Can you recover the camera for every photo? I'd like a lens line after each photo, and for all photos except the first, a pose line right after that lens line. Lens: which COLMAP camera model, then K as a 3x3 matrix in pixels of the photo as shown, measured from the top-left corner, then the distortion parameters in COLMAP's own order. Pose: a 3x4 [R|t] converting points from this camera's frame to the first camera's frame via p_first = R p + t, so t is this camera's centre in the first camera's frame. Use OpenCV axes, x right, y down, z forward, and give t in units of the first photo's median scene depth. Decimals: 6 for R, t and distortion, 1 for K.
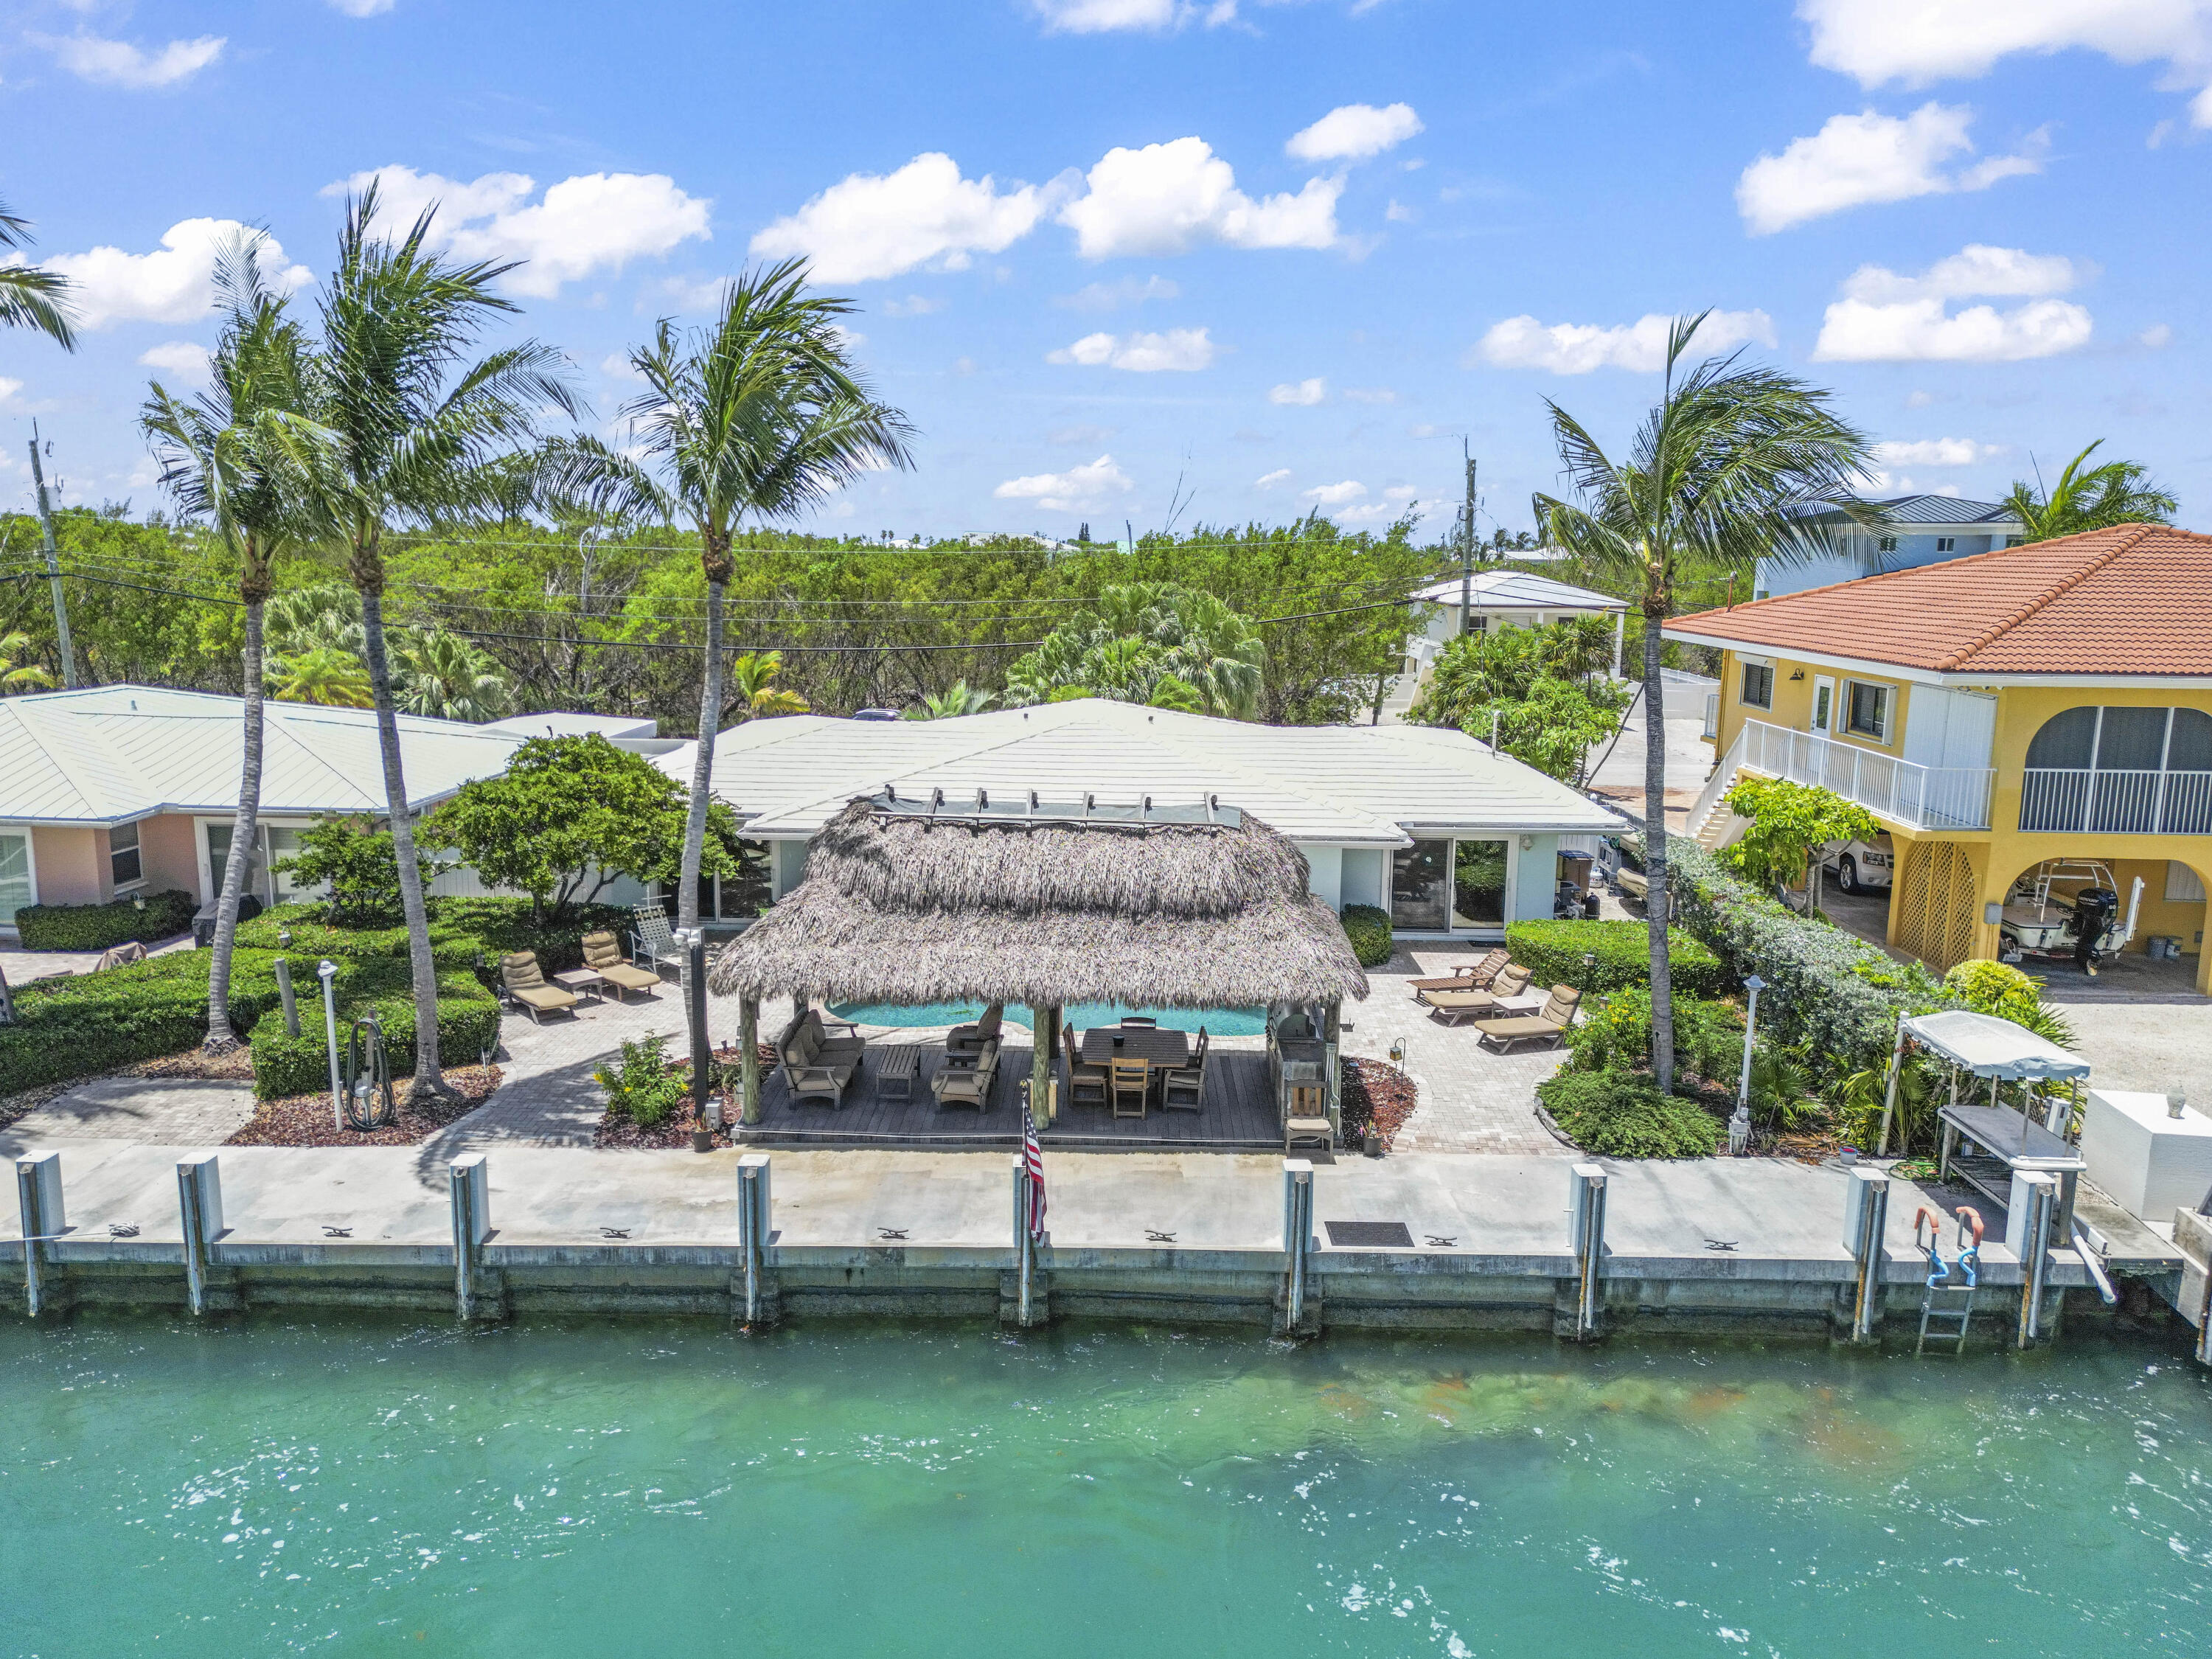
lens RADIAL K [[1557.7, 0, 1106.0], [0, 1557.7, 829.5], [0, 0, 1]] dist [0.083360, -0.133050]
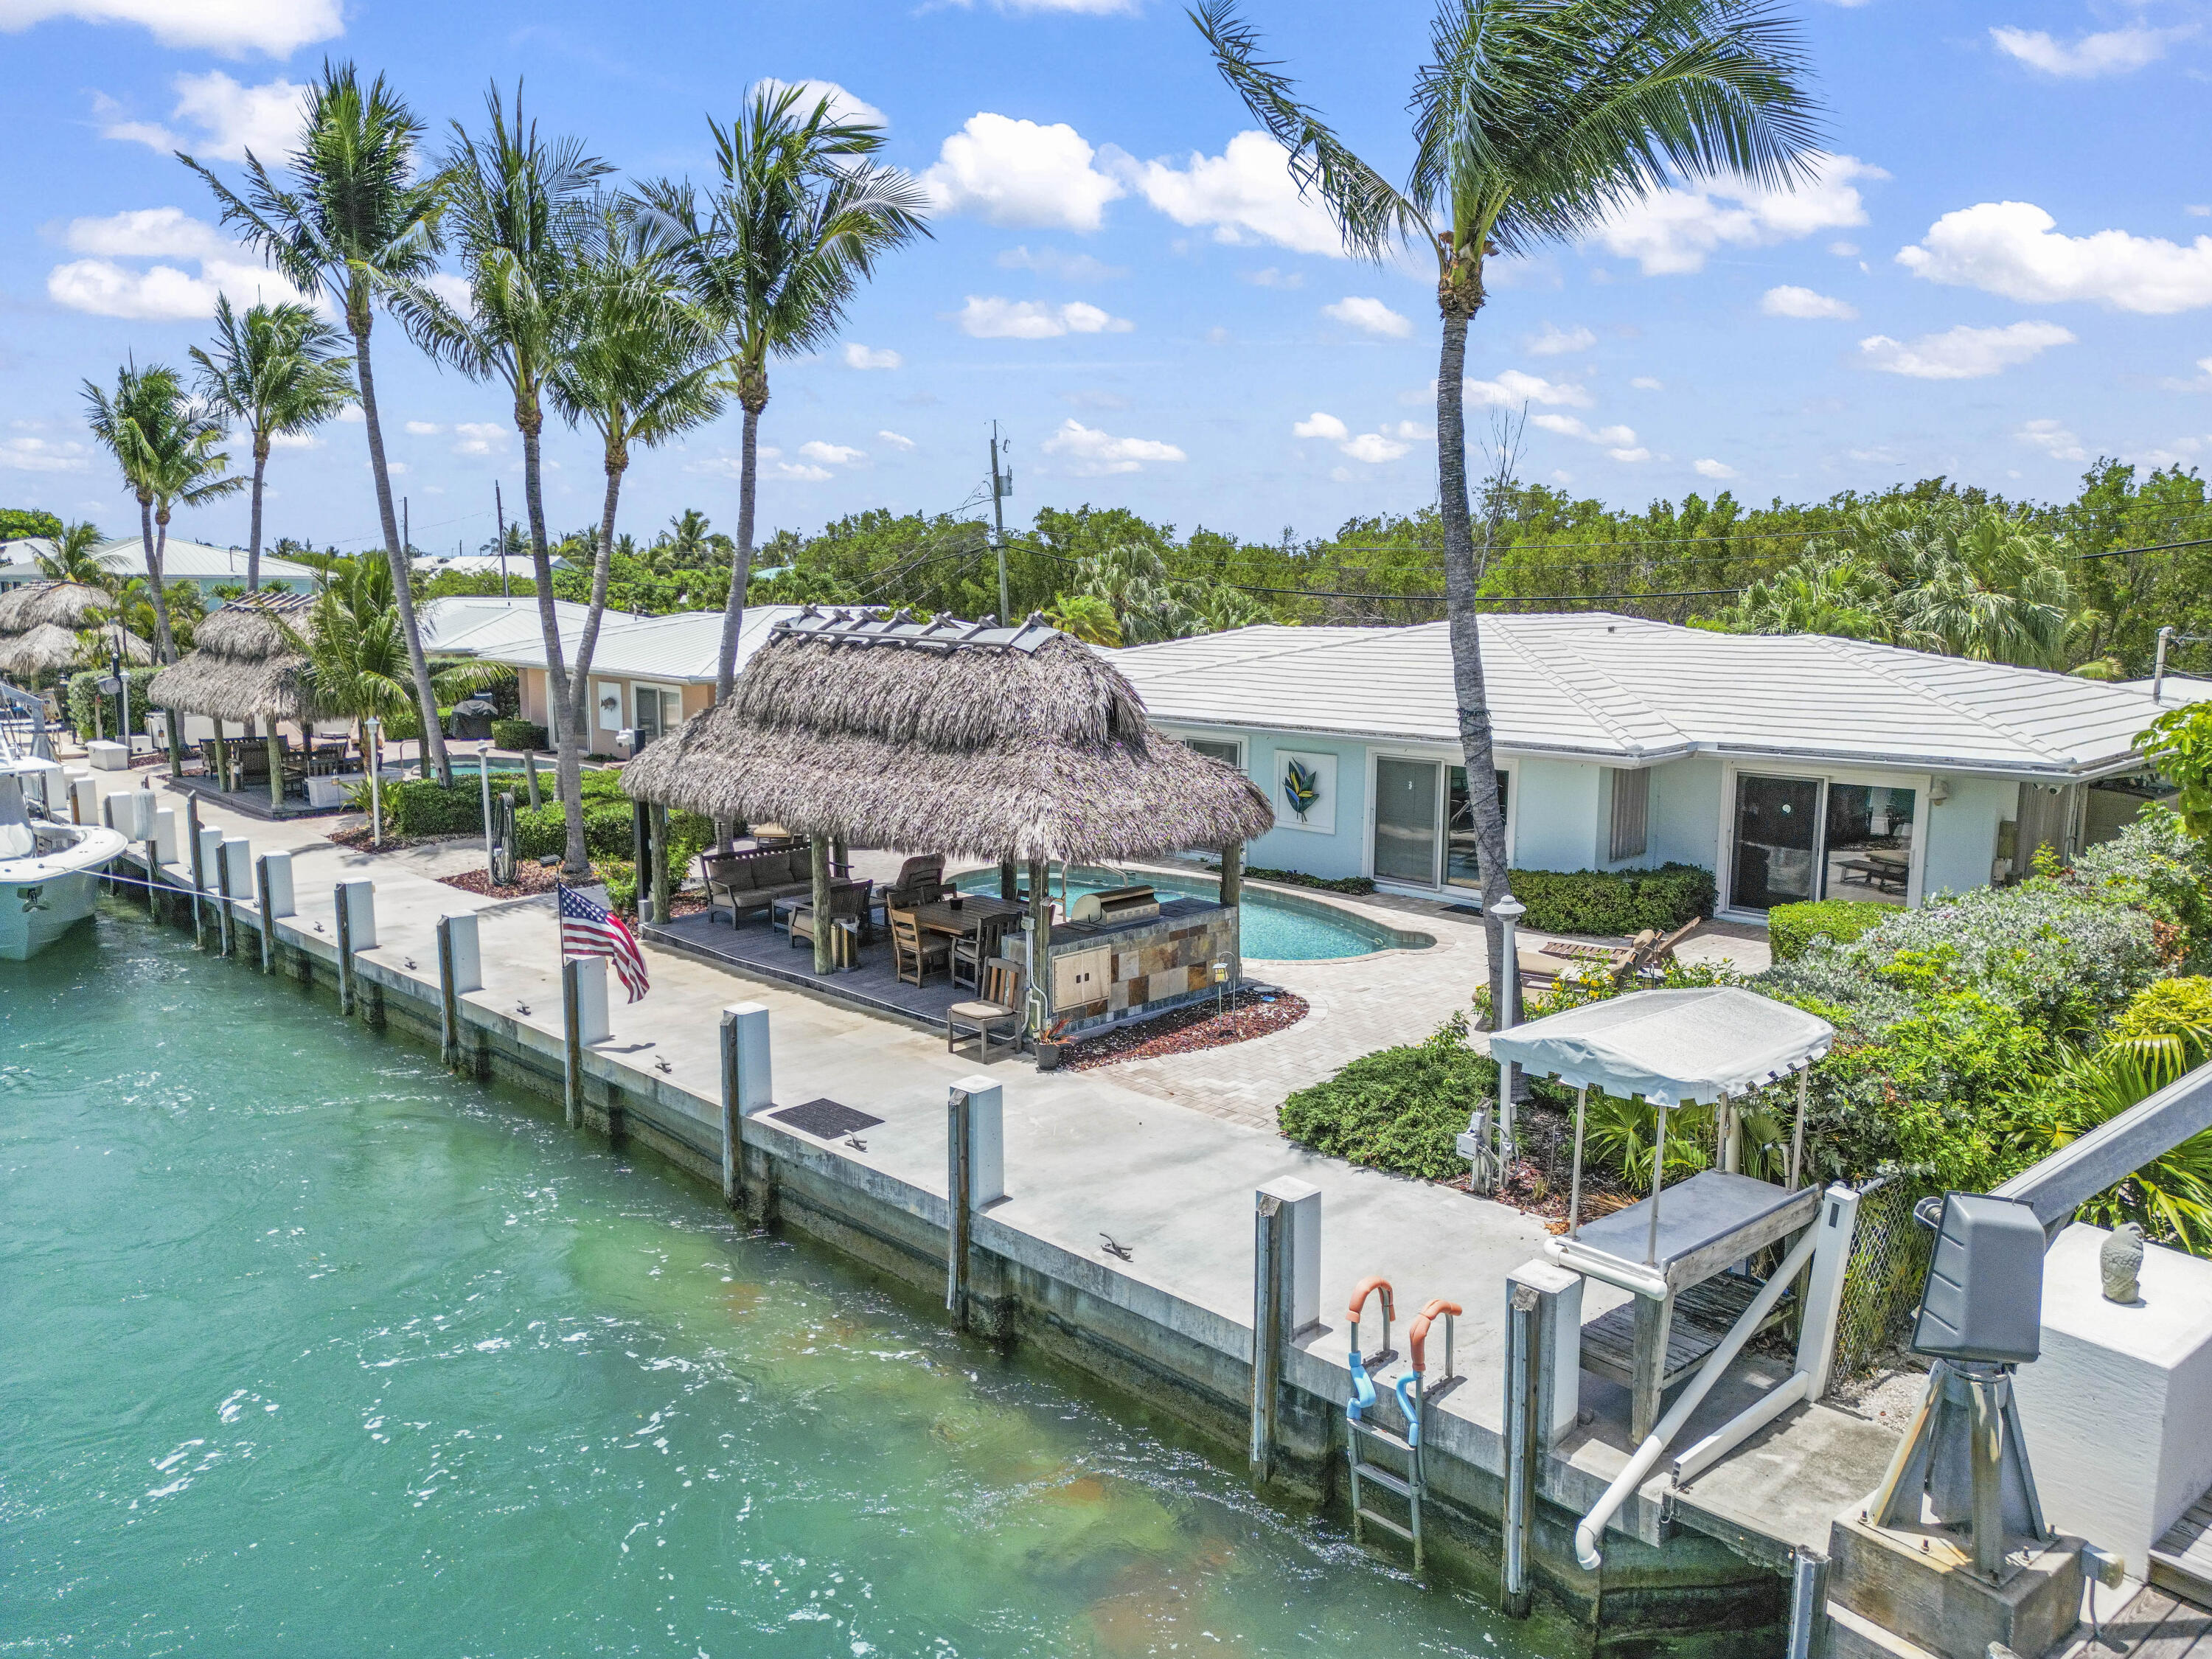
lens RADIAL K [[1557.7, 0, 1106.0], [0, 1557.7, 829.5], [0, 0, 1]] dist [0.083360, -0.133050]
pose [[0.714510, 0.094558, -0.693205, 0.647210], [-0.114960, 0.993225, 0.016990, 0.069855], [0.690115, 0.067551, 0.720540, 0.427447]]
